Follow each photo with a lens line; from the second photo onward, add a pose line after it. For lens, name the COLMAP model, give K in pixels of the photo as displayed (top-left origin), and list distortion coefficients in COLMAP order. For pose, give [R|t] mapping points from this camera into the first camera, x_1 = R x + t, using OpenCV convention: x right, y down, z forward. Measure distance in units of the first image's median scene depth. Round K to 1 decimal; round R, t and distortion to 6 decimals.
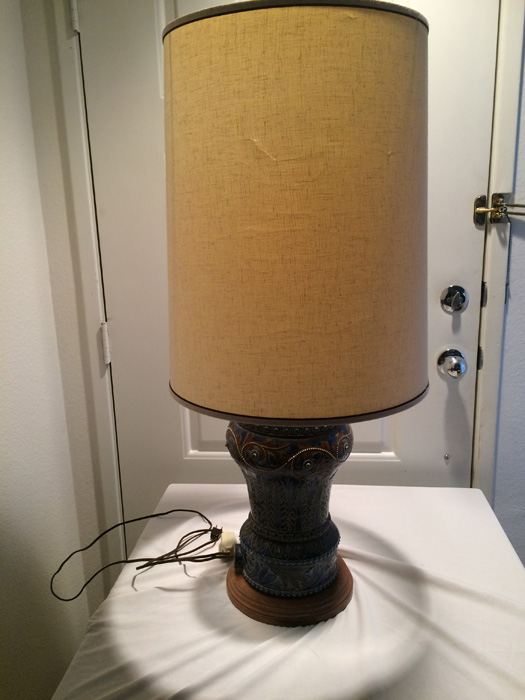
lens RADIAL K [[590.9, 0, 262.5], [0, 590.9, 350.0], [0, 0, 1]] dist [0.044942, -0.004933]
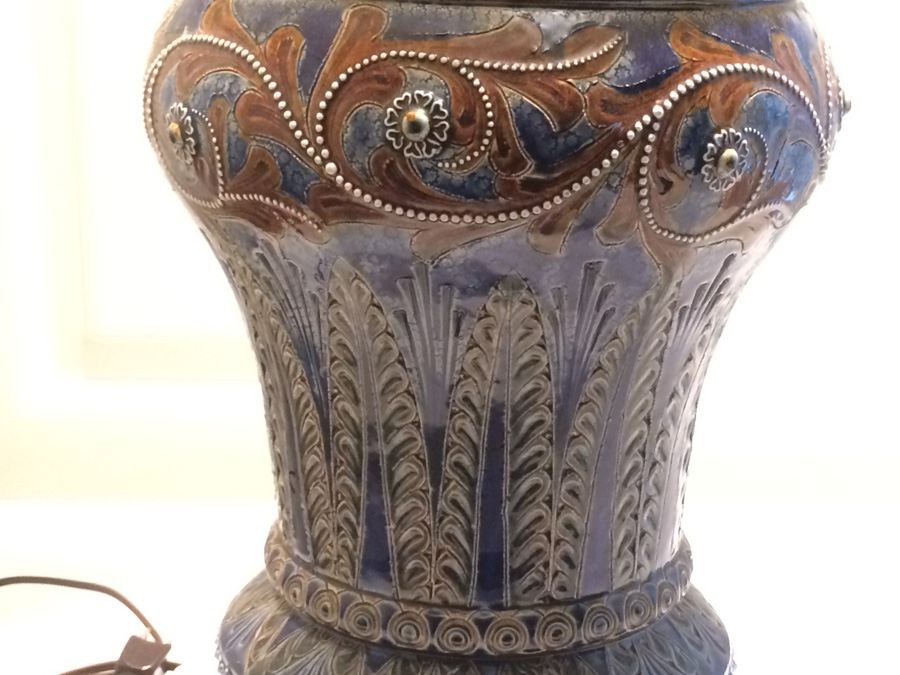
lens RADIAL K [[1589.0, 0, 450.0], [0, 1589.0, 337.5], [0, 0, 1]] dist [0.032241, -0.064109]
pose [[0.932220, -0.061362, 0.356652, -0.156768], [0.056922, 0.998115, 0.022944, 0.216032], [-0.357387, -0.001087, 0.933956, 0.556955]]
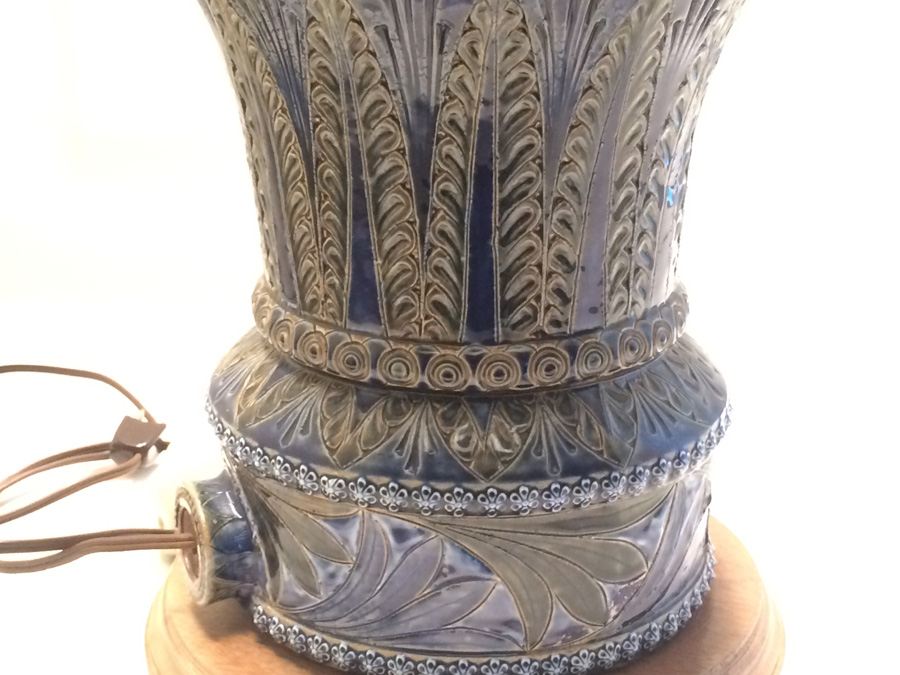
lens RADIAL K [[1589.0, 0, 450.0], [0, 1589.0, 337.5], [0, 0, 1]] dist [0.032241, -0.064109]
pose [[0.931550, -0.108518, 0.347043, -0.150506], [0.073426, 0.990906, 0.112757, 0.255041], [-0.356123, -0.079557, 0.931046, 0.567267]]
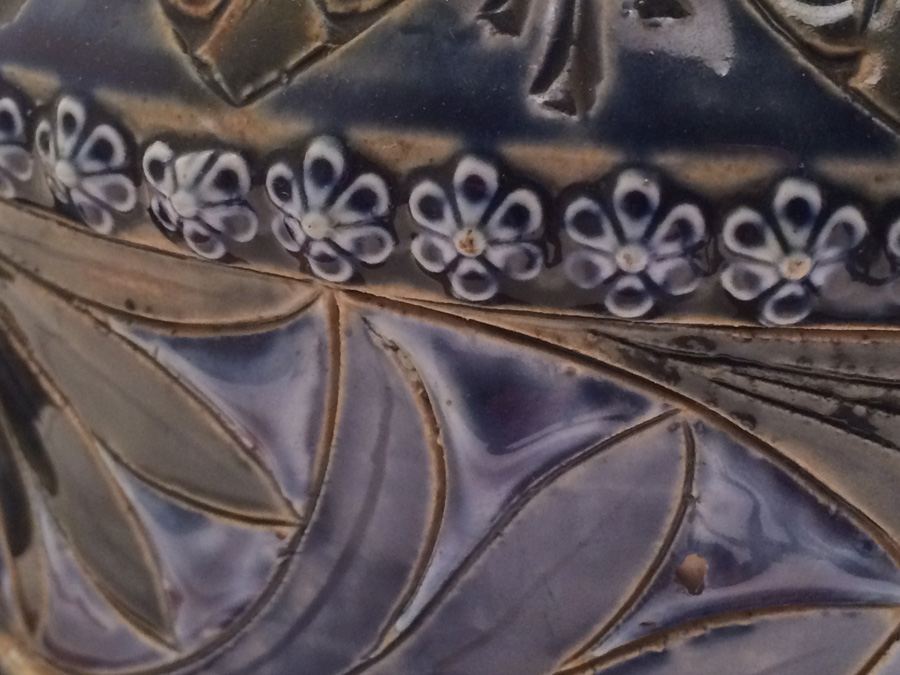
lens RADIAL K [[1589.0, 0, 450.0], [0, 1589.0, 337.5], [0, 0, 1]] dist [0.032241, -0.064109]
pose [[0.935615, -0.128559, 0.328781, -0.040023], [0.066655, 0.978914, 0.193091, 0.343232], [-0.346672, -0.158744, 0.924456, 0.924408]]
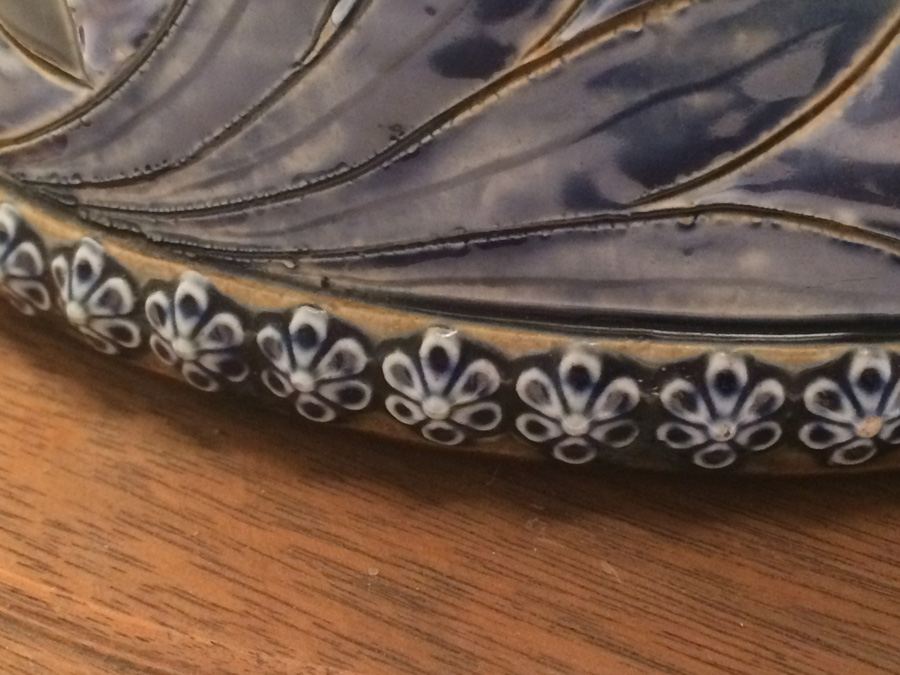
lens RADIAL K [[1589.0, 0, 450.0], [0, 1589.0, 337.5], [0, 0, 1]] dist [0.032241, -0.064109]
pose [[0.930905, -0.178889, 0.318455, -0.036725], [0.068122, 0.941591, 0.329796, 0.373505], [-0.358852, -0.285315, 0.888719, 0.932800]]
